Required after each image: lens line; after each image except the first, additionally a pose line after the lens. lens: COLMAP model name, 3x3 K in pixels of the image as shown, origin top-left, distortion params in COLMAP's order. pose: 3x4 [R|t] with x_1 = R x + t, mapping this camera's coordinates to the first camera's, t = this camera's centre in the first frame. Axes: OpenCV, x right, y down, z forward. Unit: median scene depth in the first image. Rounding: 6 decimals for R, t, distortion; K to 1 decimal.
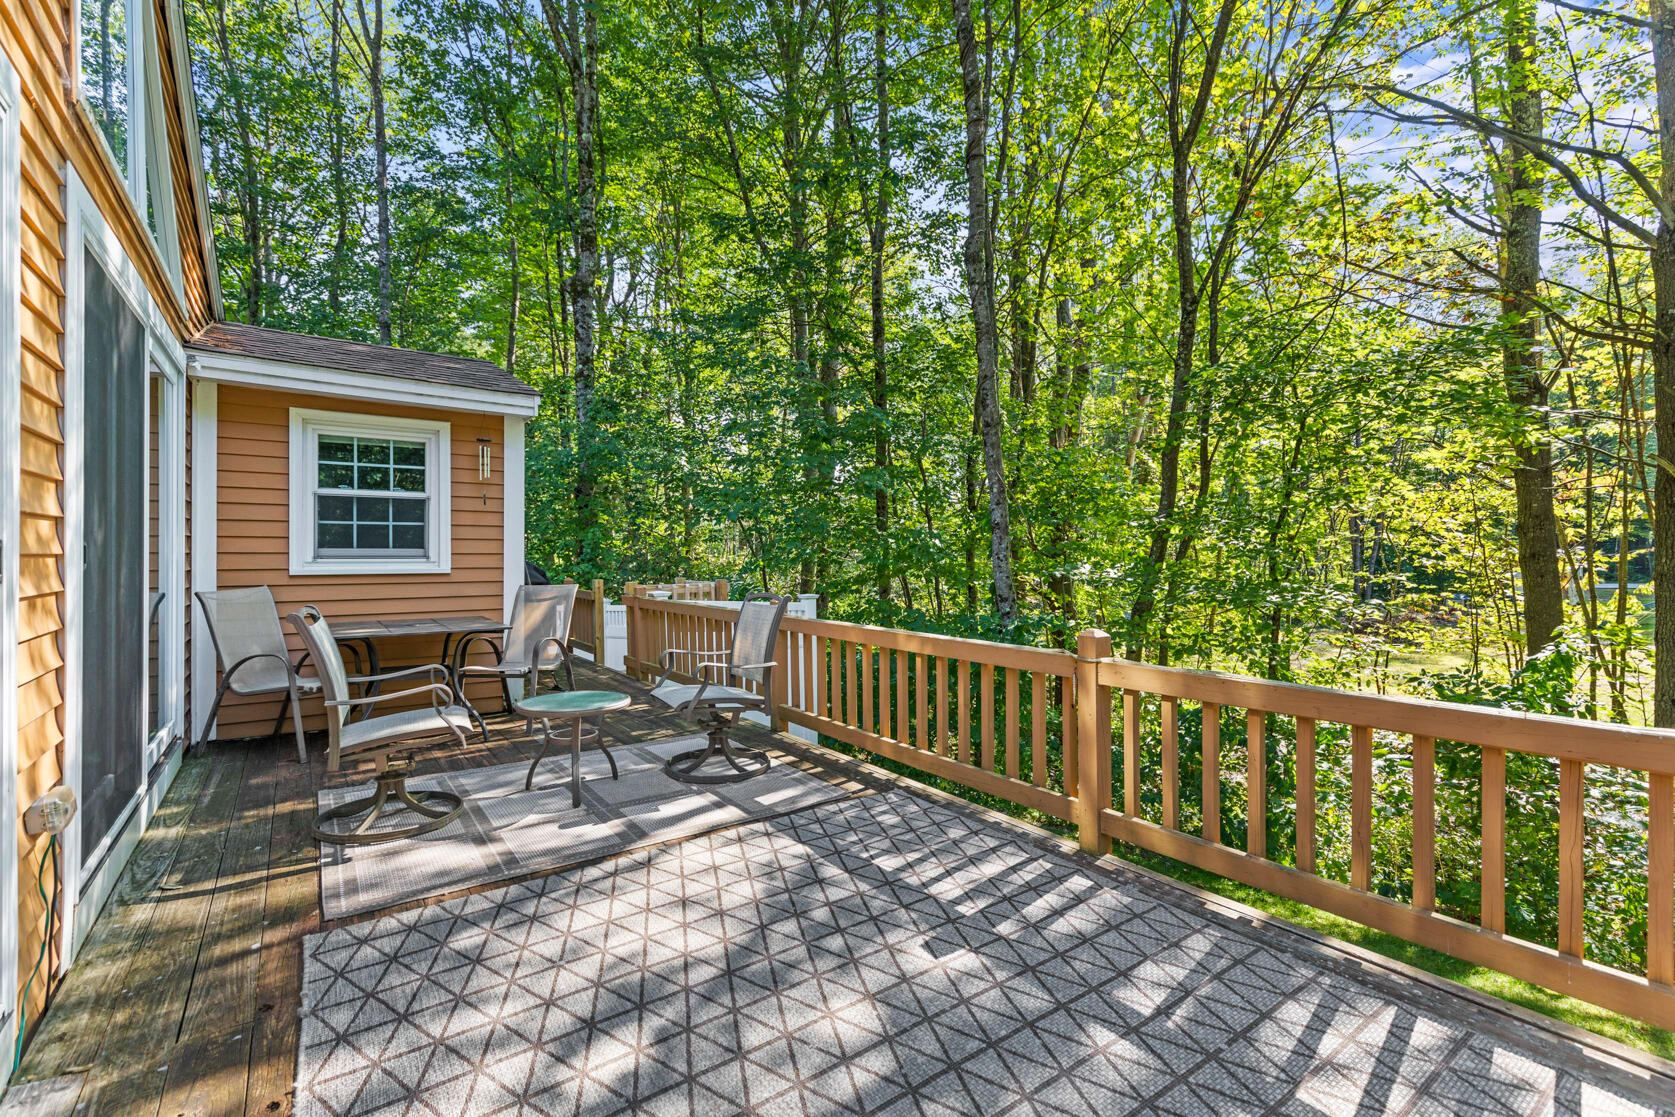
lens RADIAL K [[750.1, 0, 845.0], [0, 750.1, 554.5], [0, 0, 1]] dist [0.006672, -0.000869]
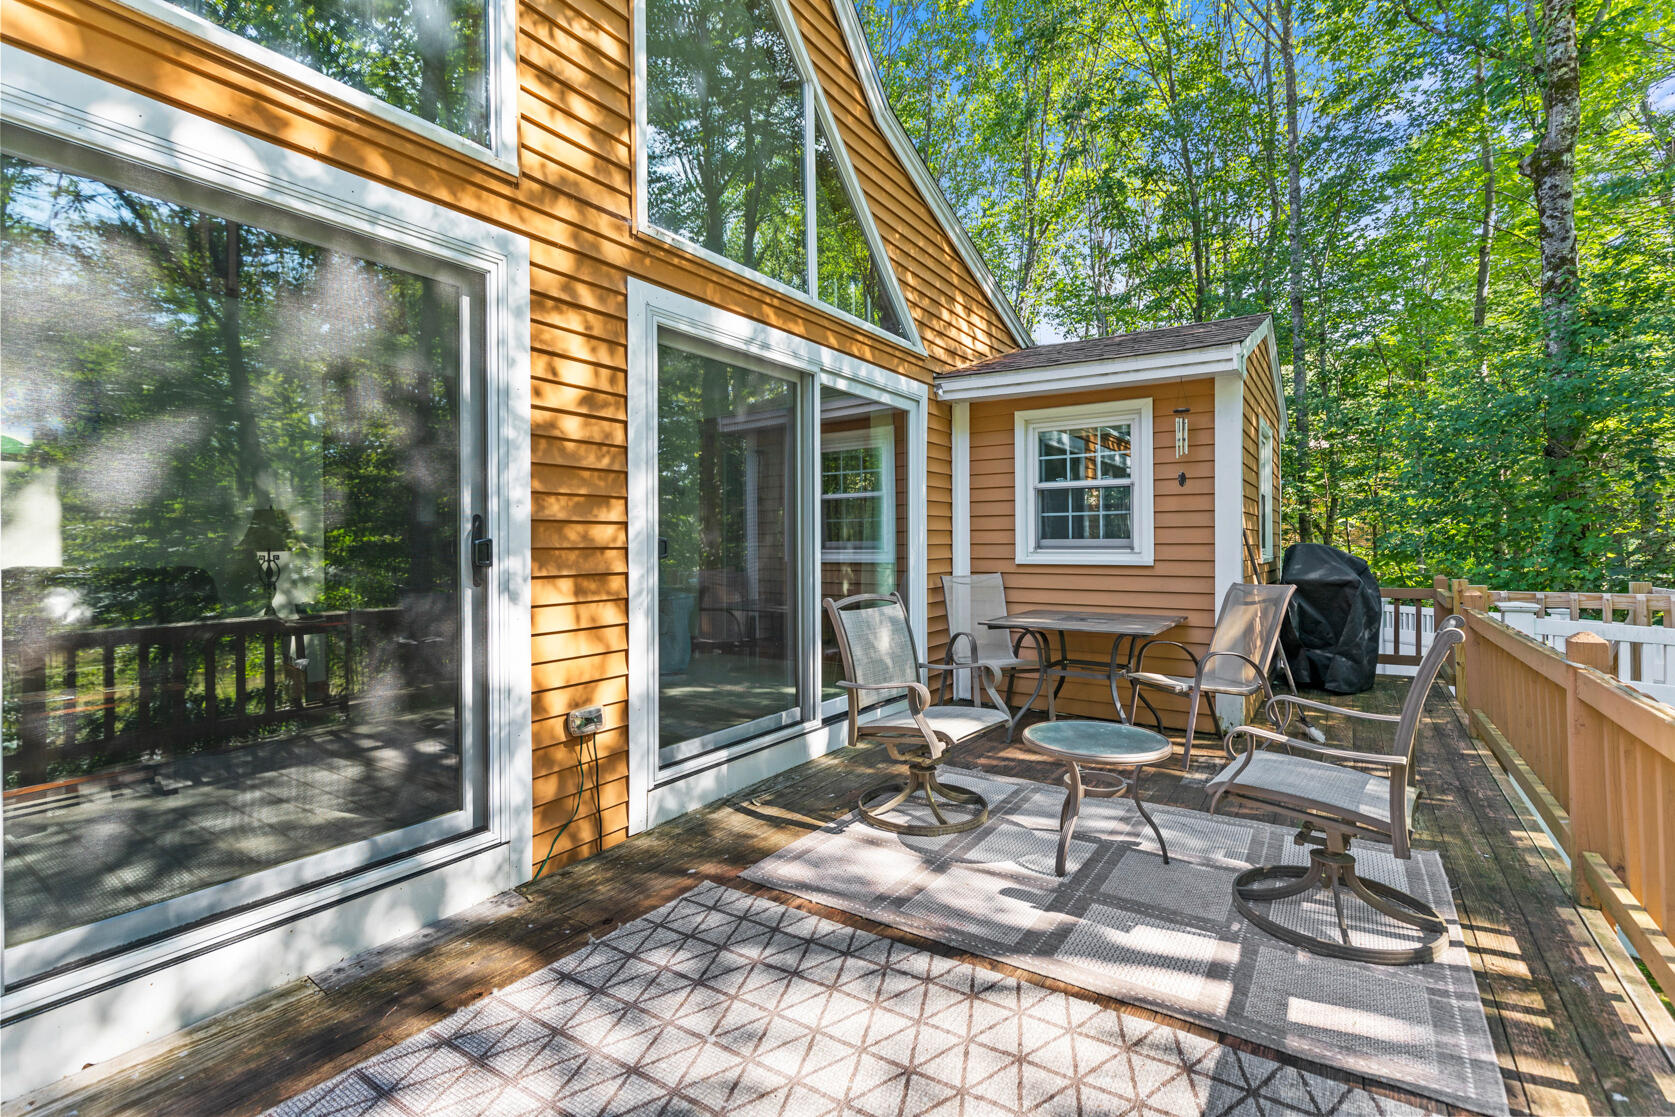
lens RADIAL K [[750.1, 0, 844.3], [0, 750.1, 549.1], [0, 0, 1]] dist [0.006672, -0.000869]
pose [[0.355349, 0.005058, -0.934720, 0.291066], [0.002885, 0.999975, 0.006508, -0.003058], [0.934729, -0.005010, 0.355325, 0.542364]]
